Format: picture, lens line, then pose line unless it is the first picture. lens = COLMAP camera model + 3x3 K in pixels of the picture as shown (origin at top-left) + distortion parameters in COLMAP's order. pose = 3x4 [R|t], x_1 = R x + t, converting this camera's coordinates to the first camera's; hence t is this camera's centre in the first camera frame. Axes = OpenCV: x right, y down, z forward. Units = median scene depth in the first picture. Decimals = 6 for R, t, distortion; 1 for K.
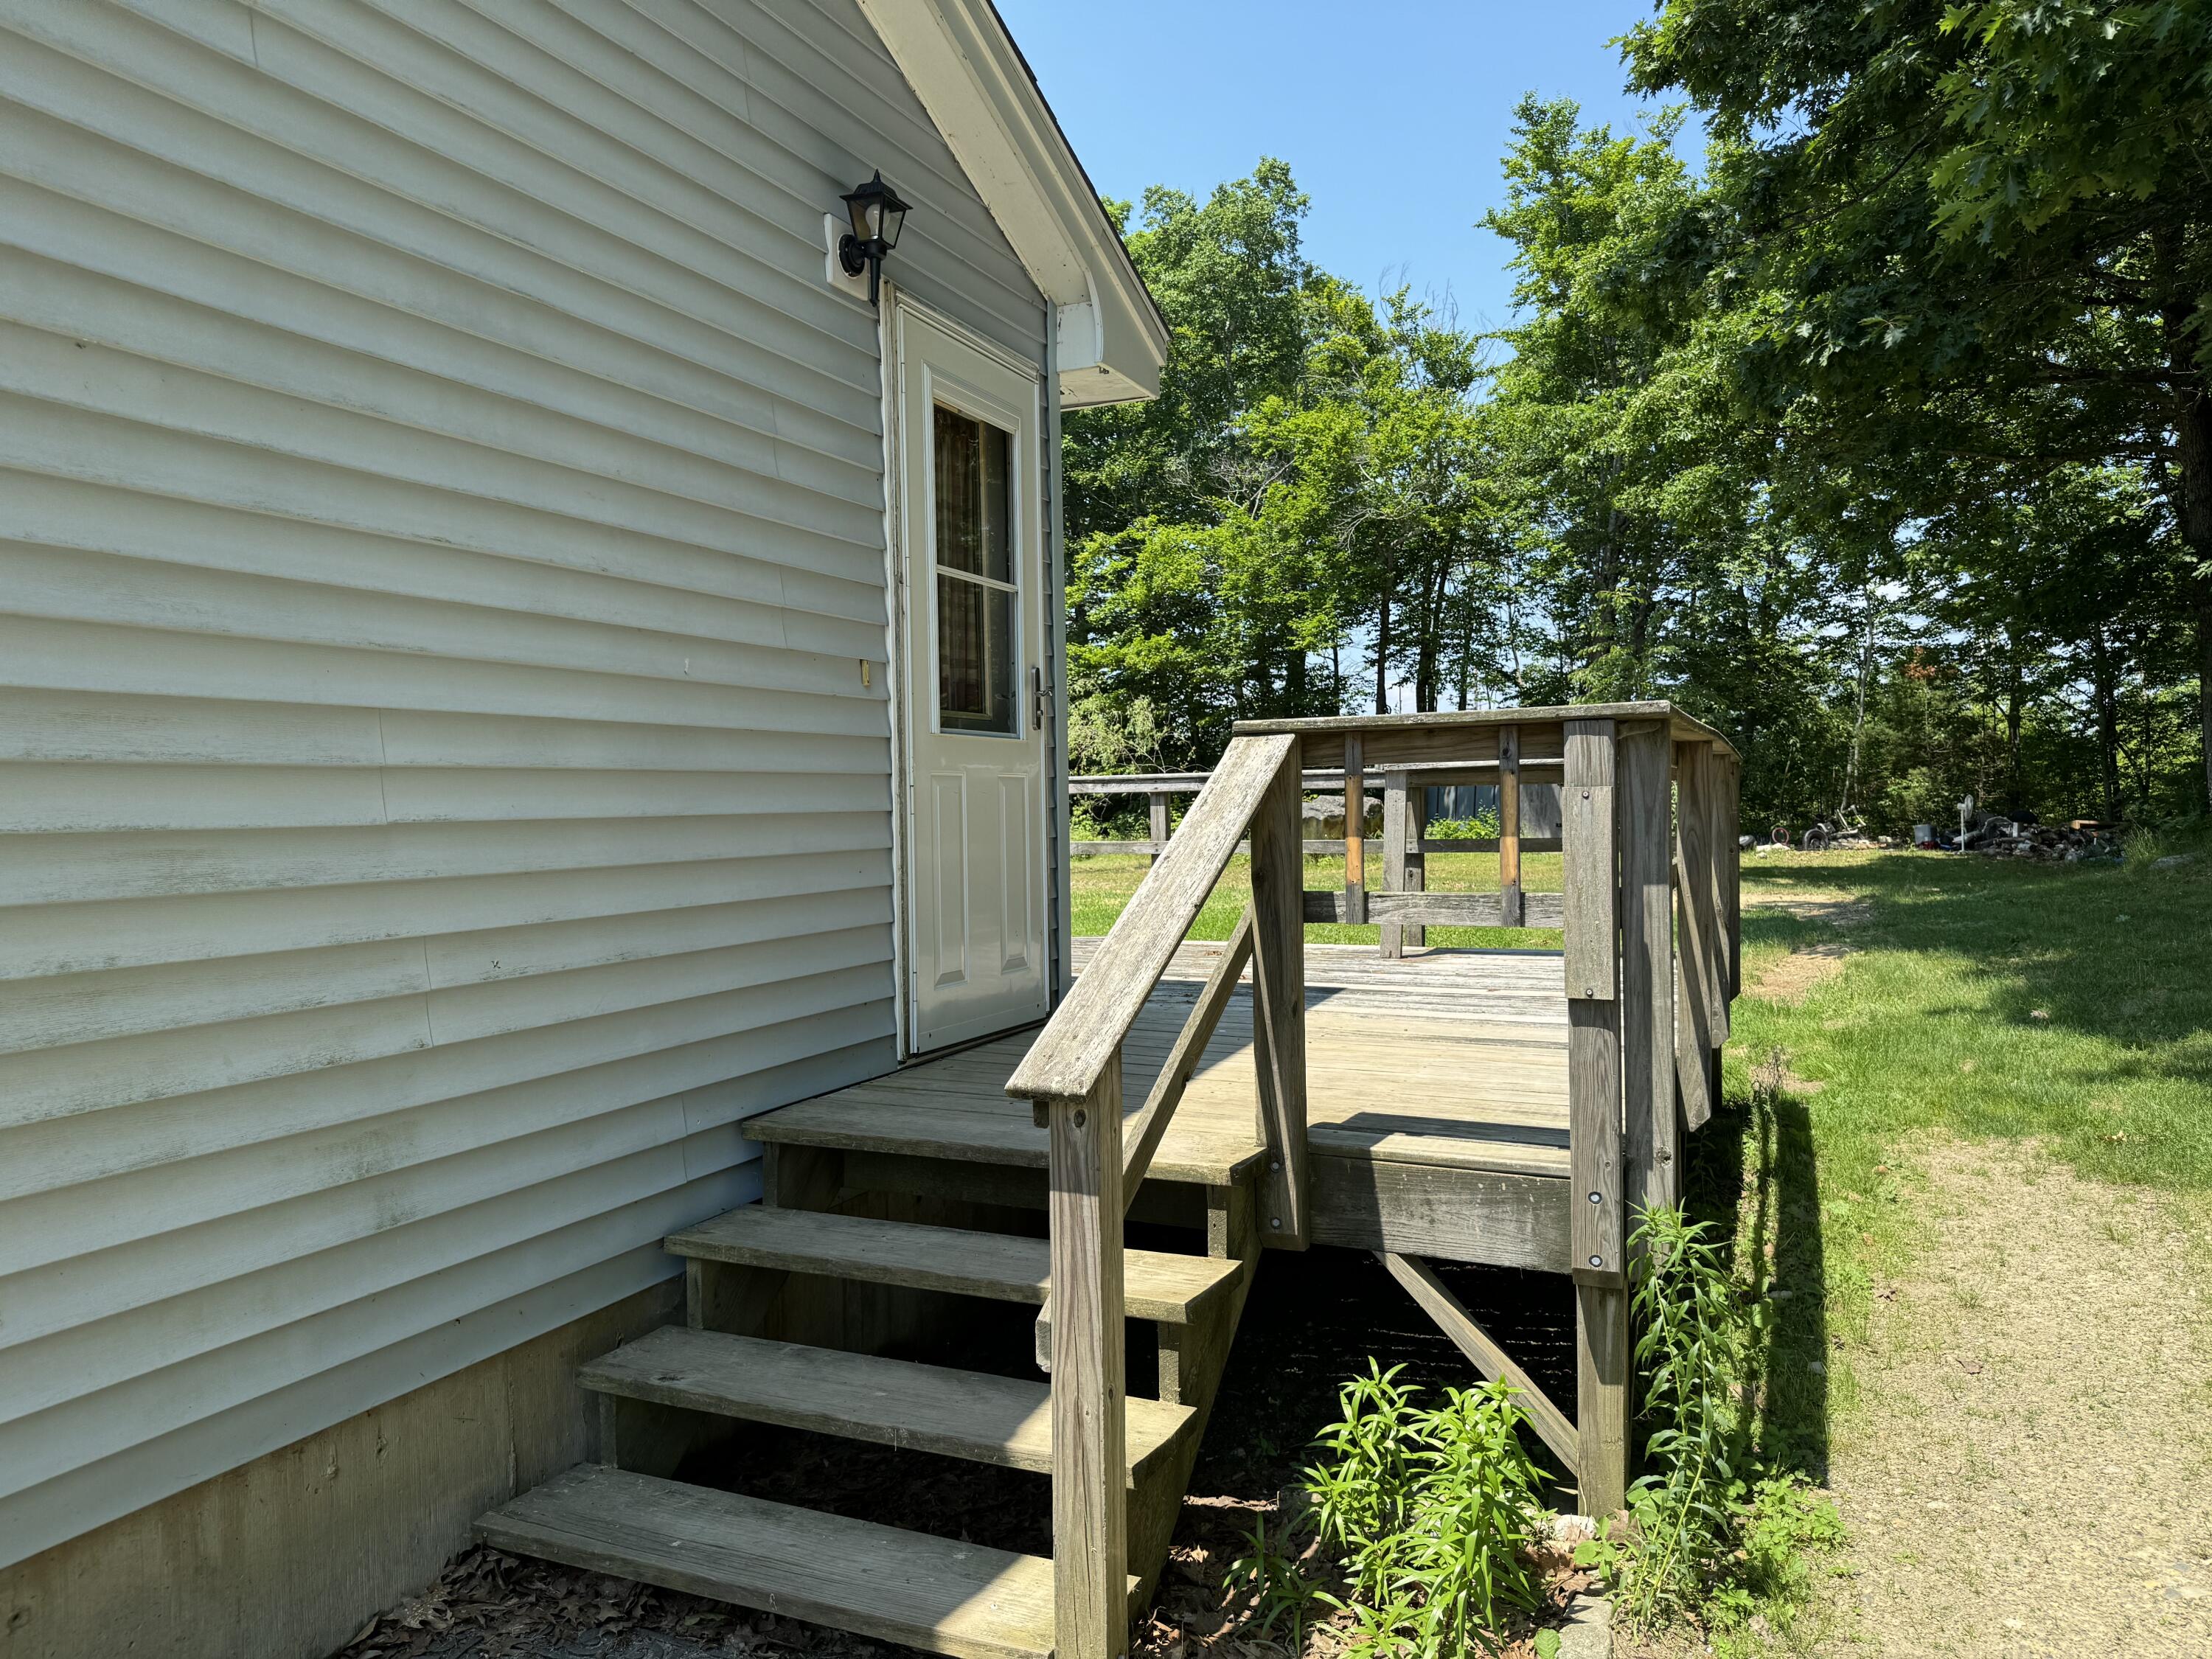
lens RADIAL K [[1560.6, 0, 1106.0], [0, 1560.6, 829.5], [0, 0, 1]] dist [-0.001103, -0.000575]
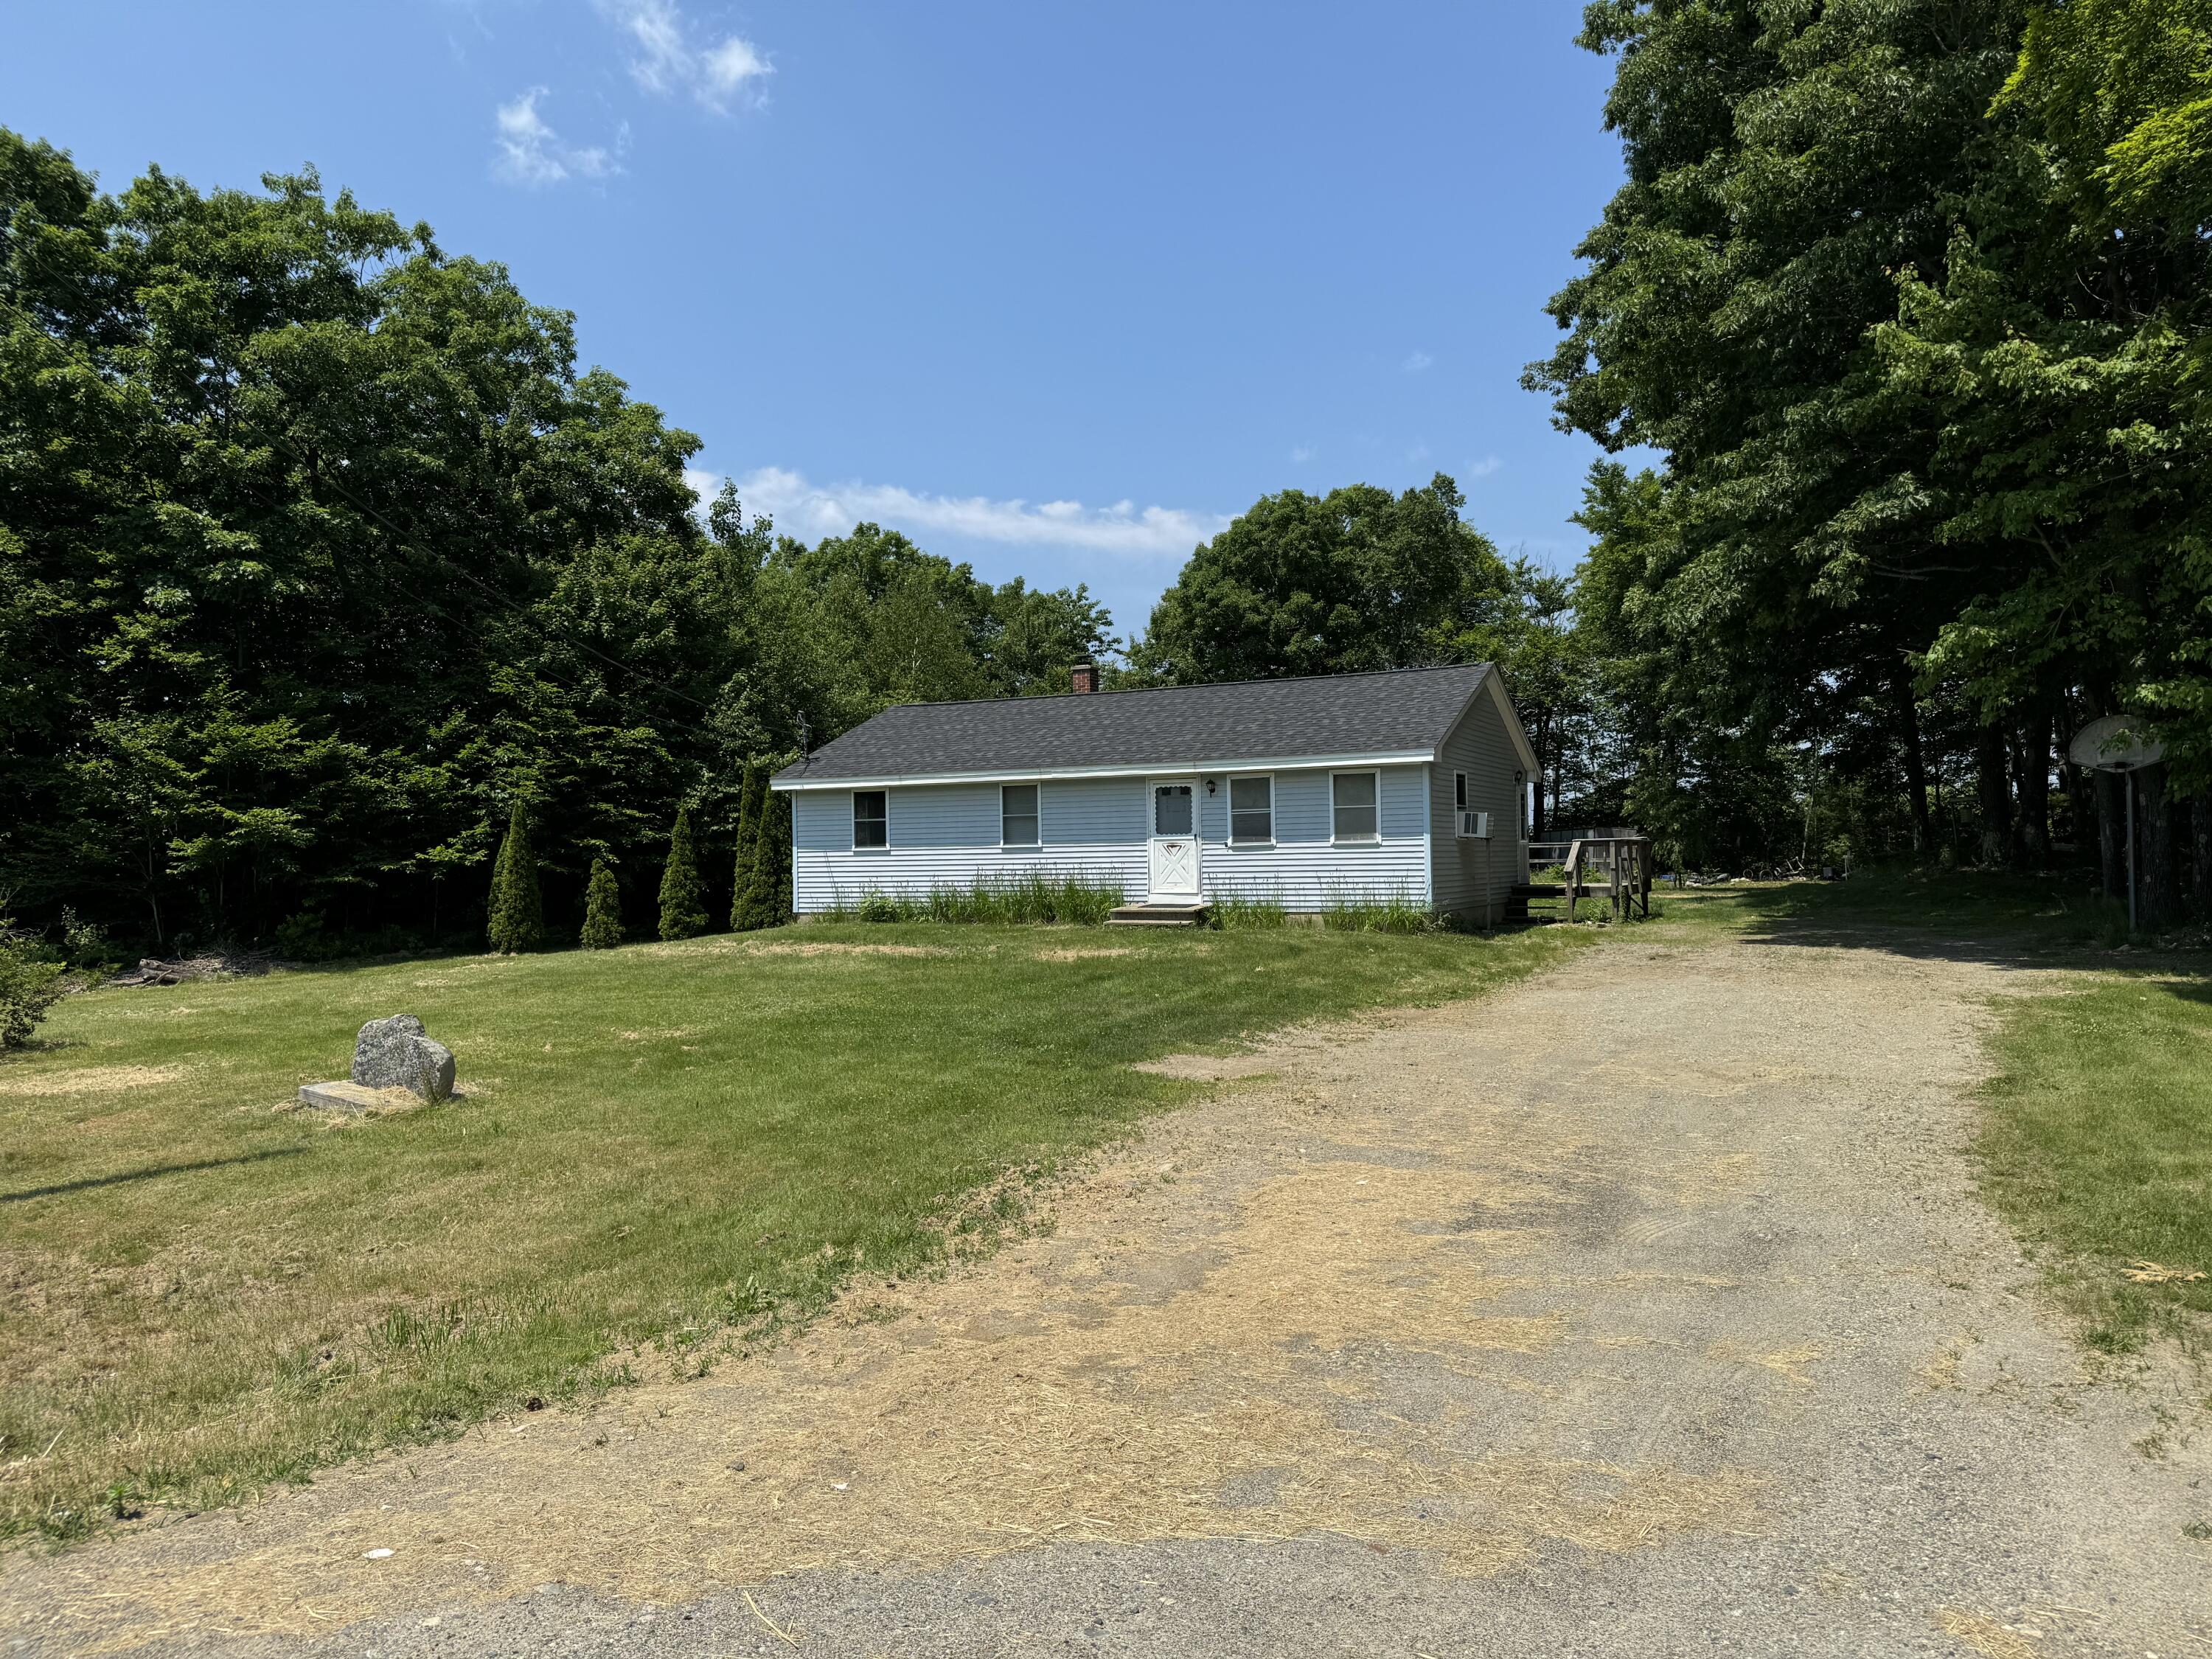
lens RADIAL K [[1551.6, 0, 1106.0], [0, 1551.6, 829.5], [0, 0, 1]] dist [0.138845, -0.000418]
pose [[0.999403, -0.002487, -0.034470, -0.204903], [0.001386, 0.999490, -0.031904, 0.008753], [0.034531, 0.031837, 0.998896, -0.717308]]
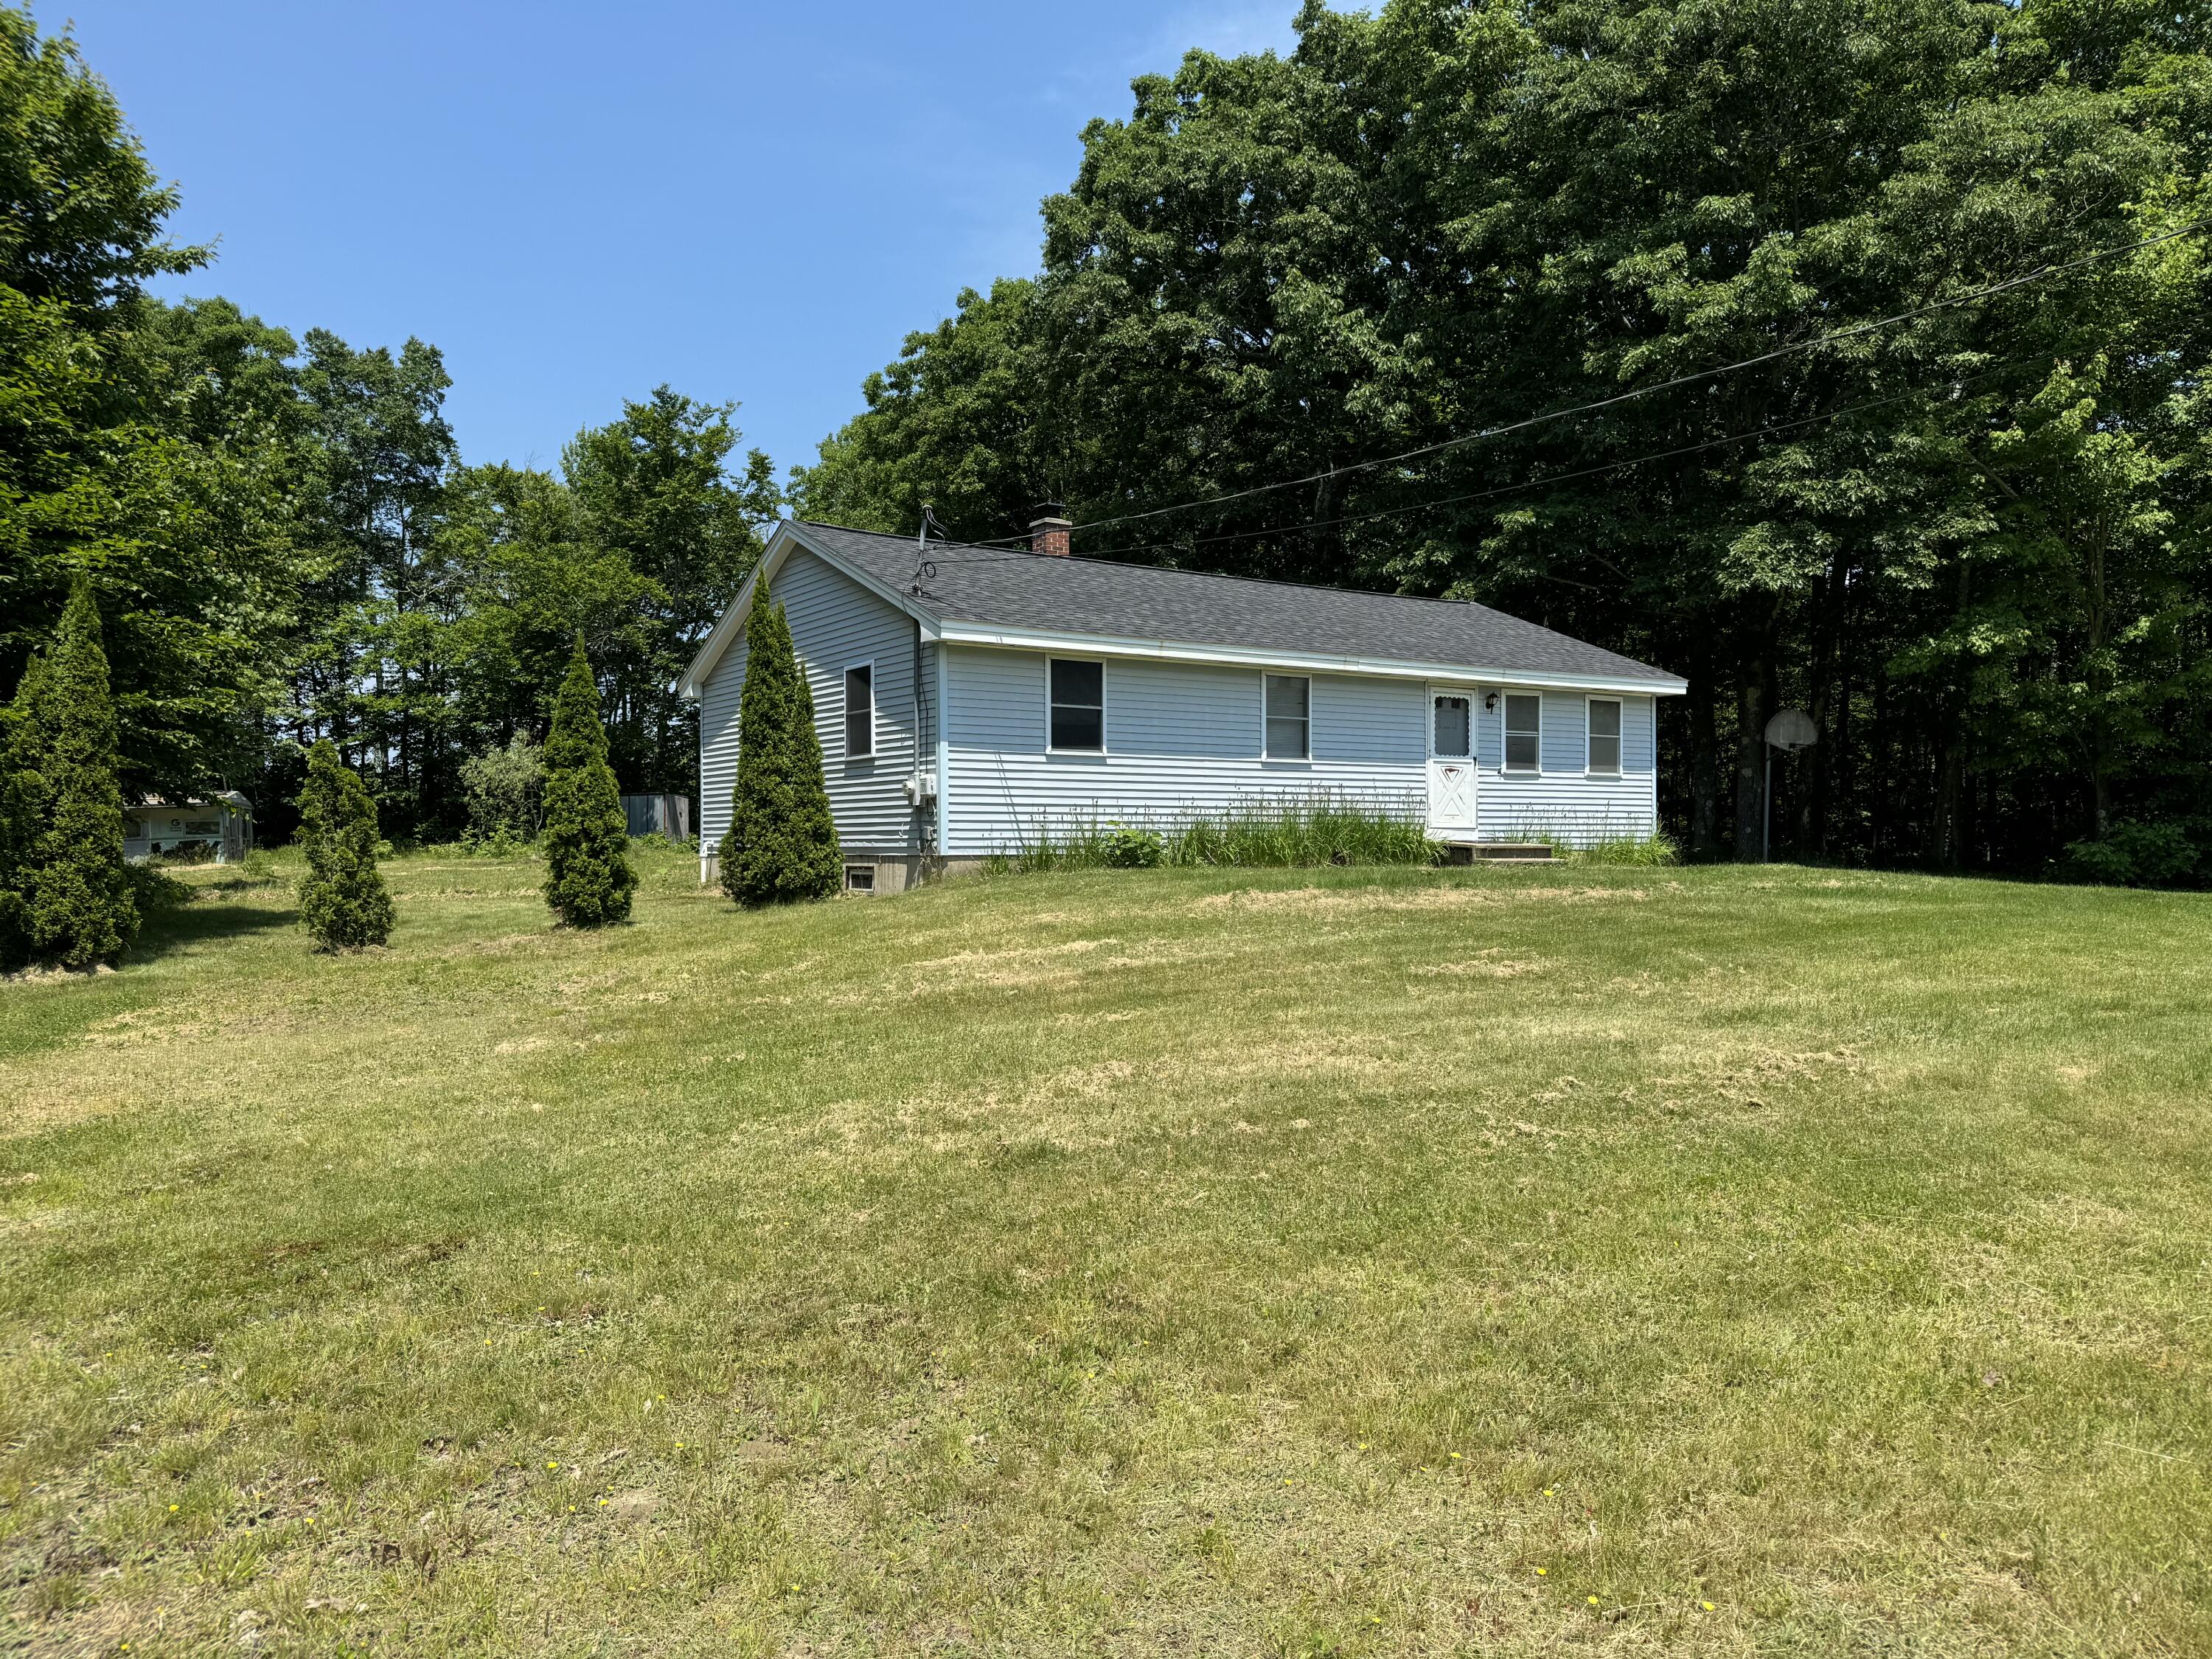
lens RADIAL K [[1551.6, 0, 1106.0], [0, 1551.6, 829.5], [0, 0, 1]] dist [0.138845, -0.000418]
pose [[0.545637, 0.004928, 0.838007, -0.751052], [-0.016316, 0.999856, 0.004744, 0.015035], [-0.837863, -0.016262, 0.545639, -0.220079]]
